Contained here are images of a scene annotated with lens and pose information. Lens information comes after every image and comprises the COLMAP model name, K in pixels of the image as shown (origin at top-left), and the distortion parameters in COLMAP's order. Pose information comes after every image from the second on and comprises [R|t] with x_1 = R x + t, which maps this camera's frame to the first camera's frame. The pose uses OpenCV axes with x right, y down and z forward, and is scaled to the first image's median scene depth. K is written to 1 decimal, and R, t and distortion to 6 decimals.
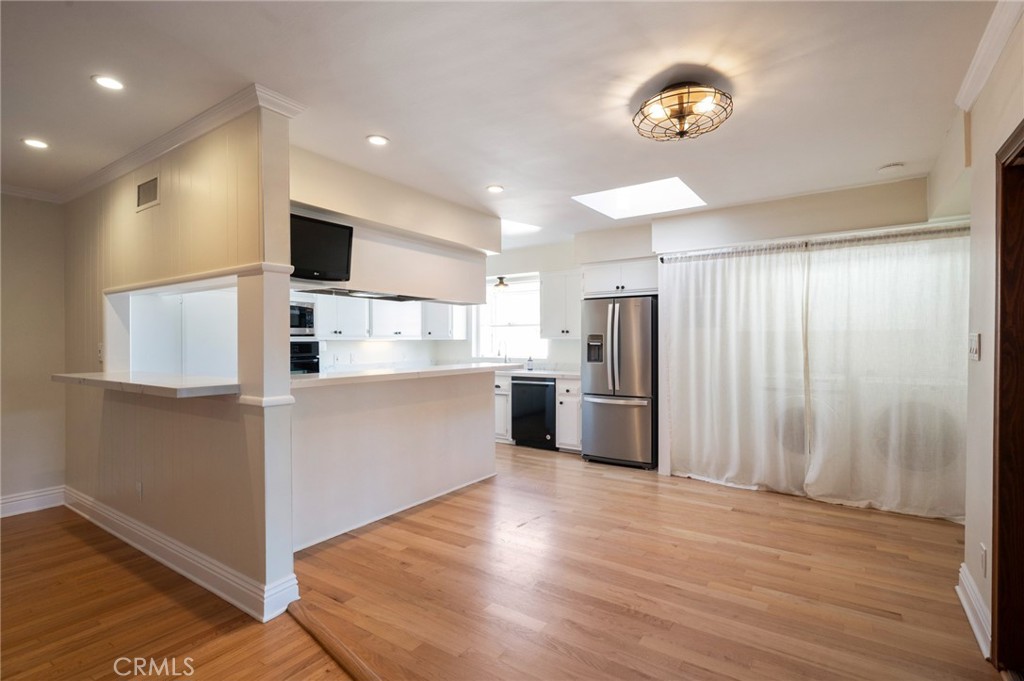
lens RADIAL K [[497.2, 0, 511.3], [0, 497.2, 344.3], [0, 0, 1]] dist [0.001347, 0.000762]
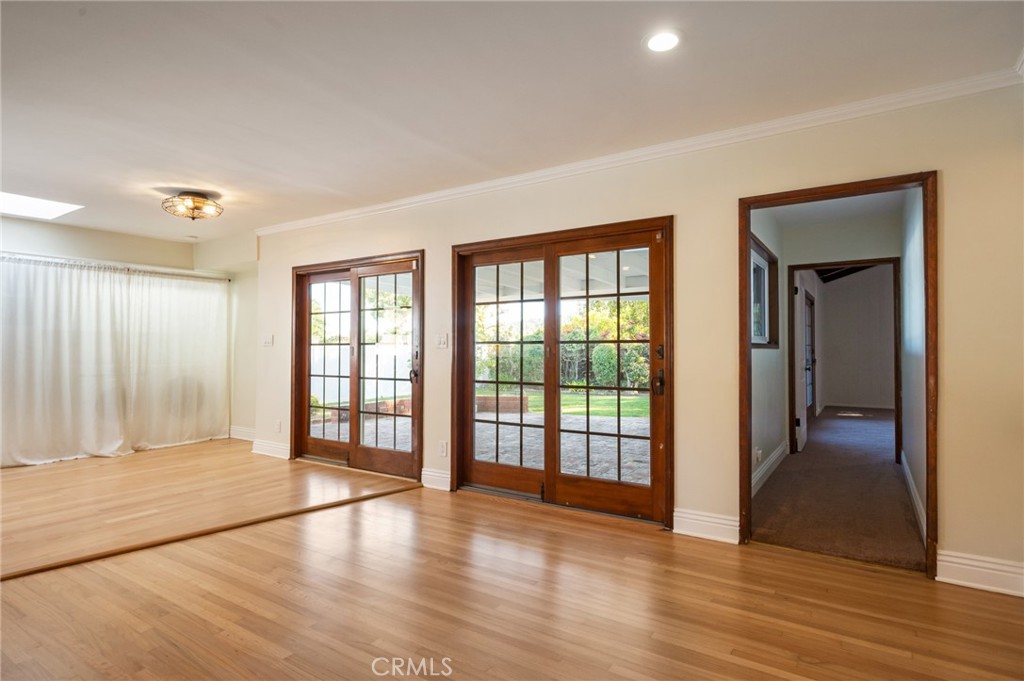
lens RADIAL K [[545.6, 0, 511.6], [0, 545.6, 339.8], [0, 0, 1]] dist [-0.002078, -0.000412]
pose [[-0.013634, 0.018201, 0.999741, -0.939216], [0.008145, 0.999803, -0.018091, 0.033245], [-0.999874, 0.007897, -0.013779, -0.062401]]
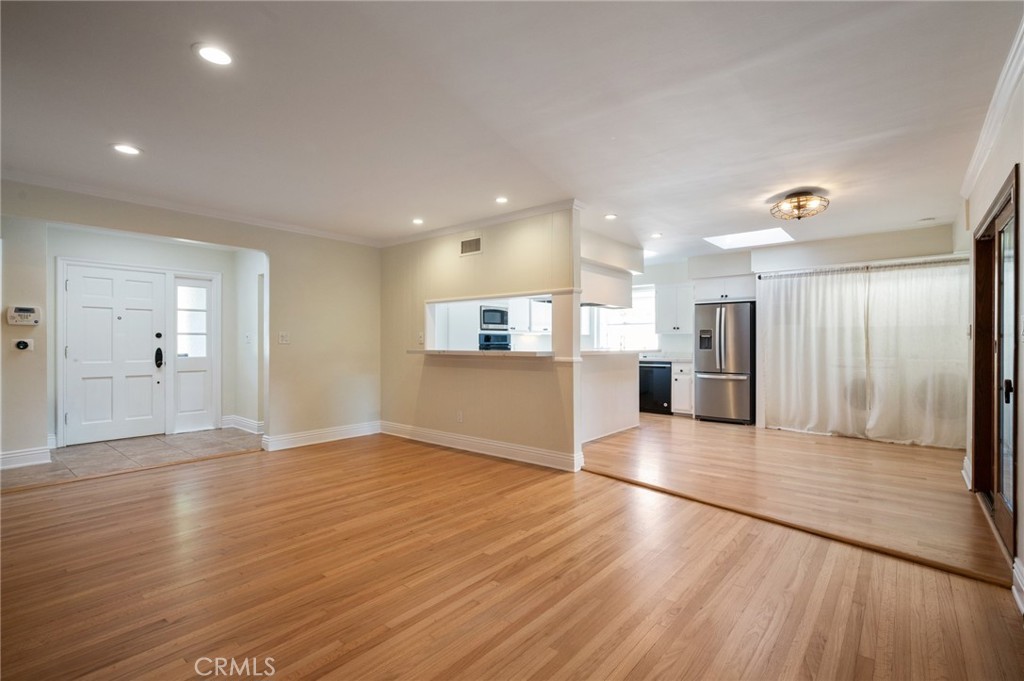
lens RADIAL K [[476.2, 0, 510.8], [0, 476.2, 341.1], [0, 0, 1]] dist [-0.000385, -0.001765]
pose [[0.995484, 0.004131, -0.094843, -0.325108], [-0.004947, 0.999953, -0.008369, 0.034253], [0.094803, 0.008800, 0.995457, -0.504036]]
